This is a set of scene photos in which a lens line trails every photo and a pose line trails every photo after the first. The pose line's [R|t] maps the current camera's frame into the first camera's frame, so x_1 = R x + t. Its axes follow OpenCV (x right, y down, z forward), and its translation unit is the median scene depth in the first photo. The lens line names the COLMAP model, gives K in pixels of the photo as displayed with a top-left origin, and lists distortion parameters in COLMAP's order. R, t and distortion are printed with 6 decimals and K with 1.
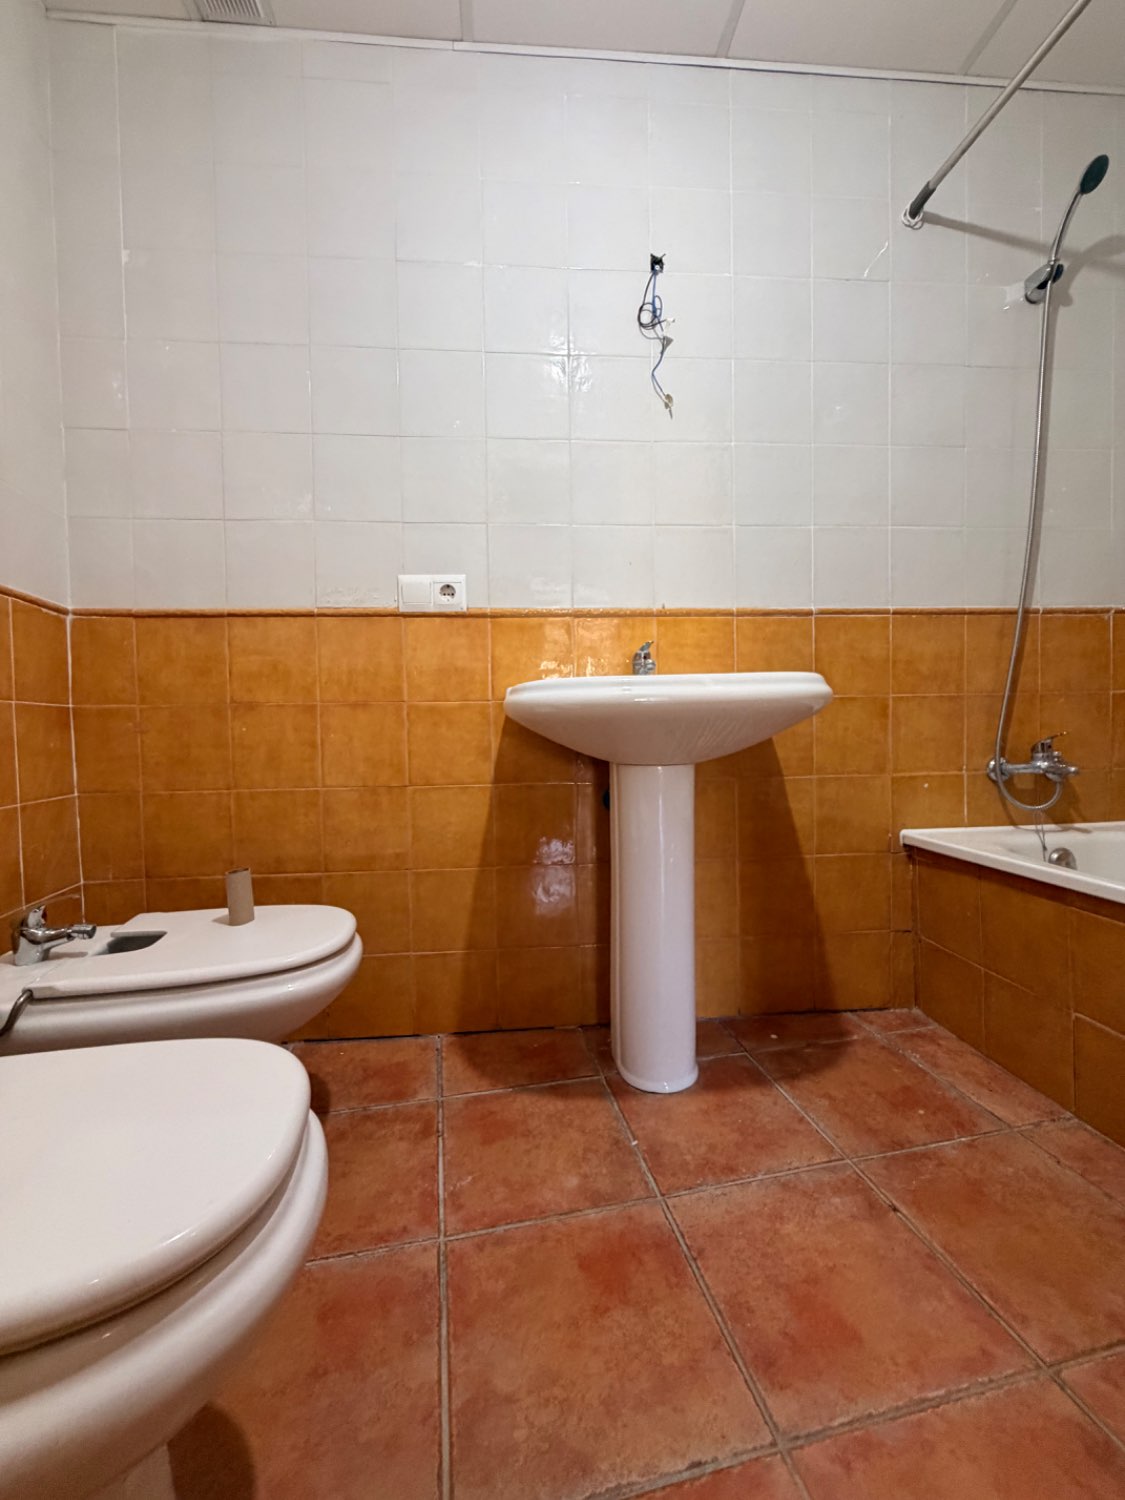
lens RADIAL K [[594.1, 0, 561.1], [0, 594.1, 745.5], [0, 0, 1]] dist [0.000218, -0.000107]
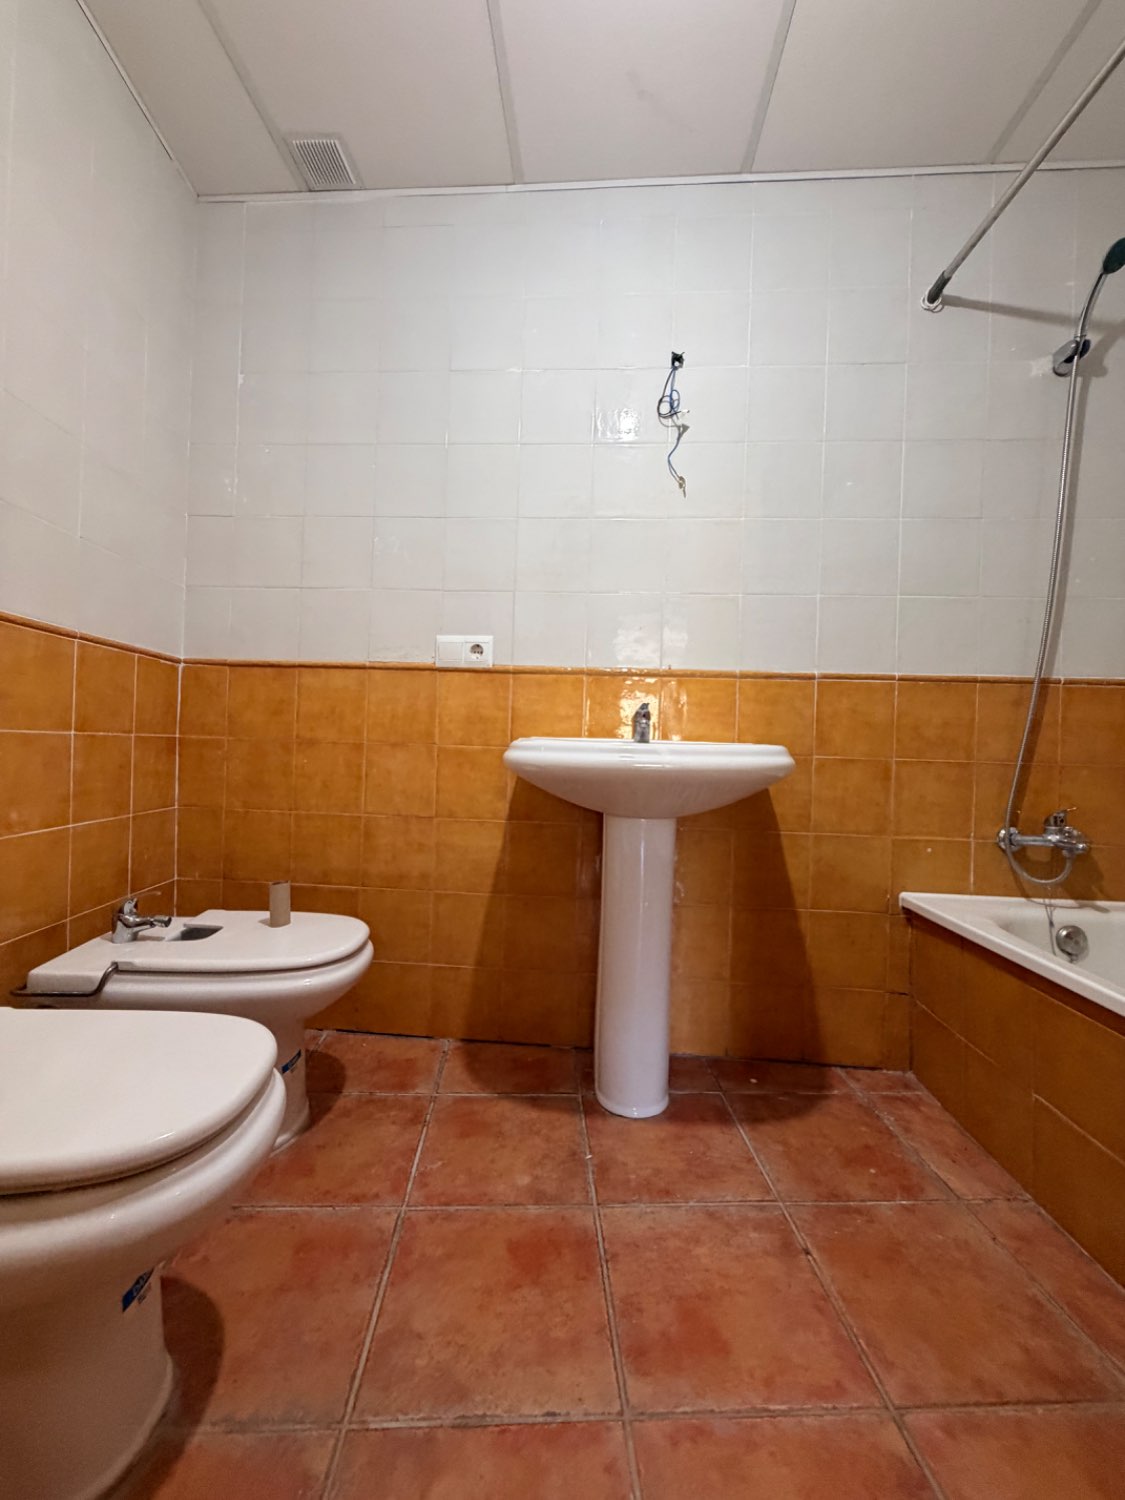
lens RADIAL K [[594.1, 0, 561.8], [0, 594.1, 745.4], [0, 0, 1]] dist [0.000218, -0.000107]
pose [[0.986928, 0.049332, -0.153427, 0.164552], [-0.053731, 0.998251, -0.024660, -0.058778], [0.151943, 0.032582, 0.987852, -0.110087]]
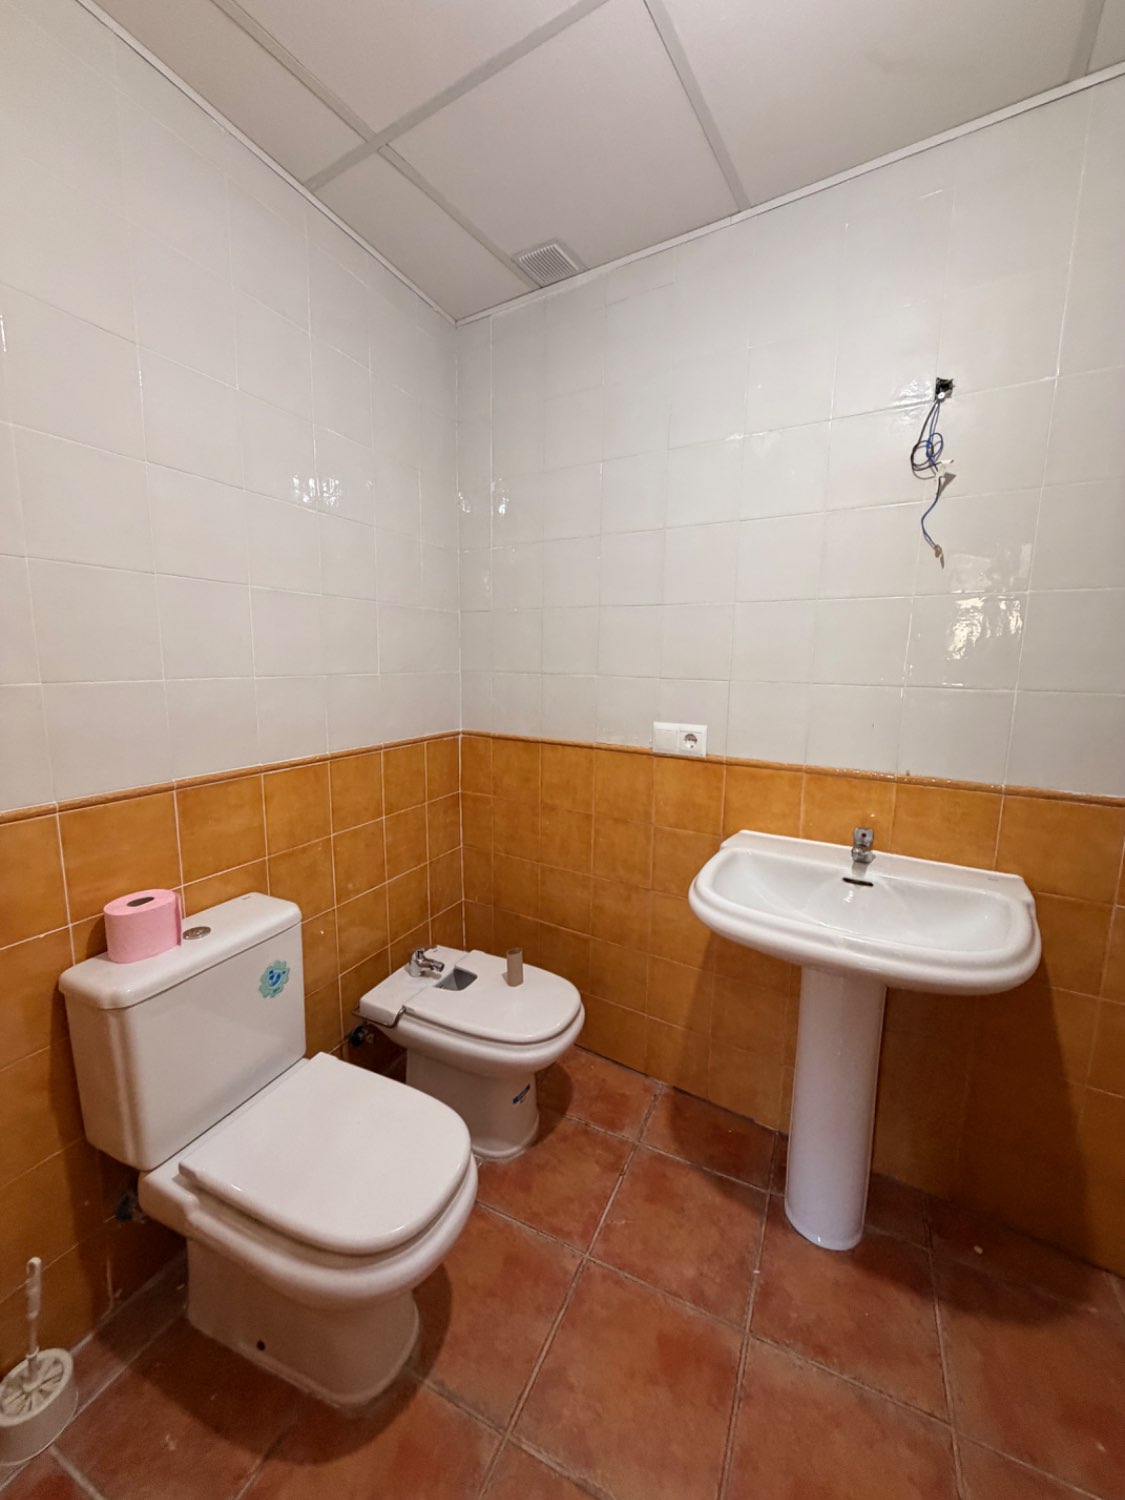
lens RADIAL K [[594.1, 0, 565.8], [0, 594.1, 746.0], [0, 0, 1]] dist [0.000218, -0.000107]
pose [[0.795393, 0.118805, -0.594335, 0.320049], [-0.044533, 0.989405, 0.138180, -0.415427], [0.604455, -0.083440, 0.792257, -0.069448]]
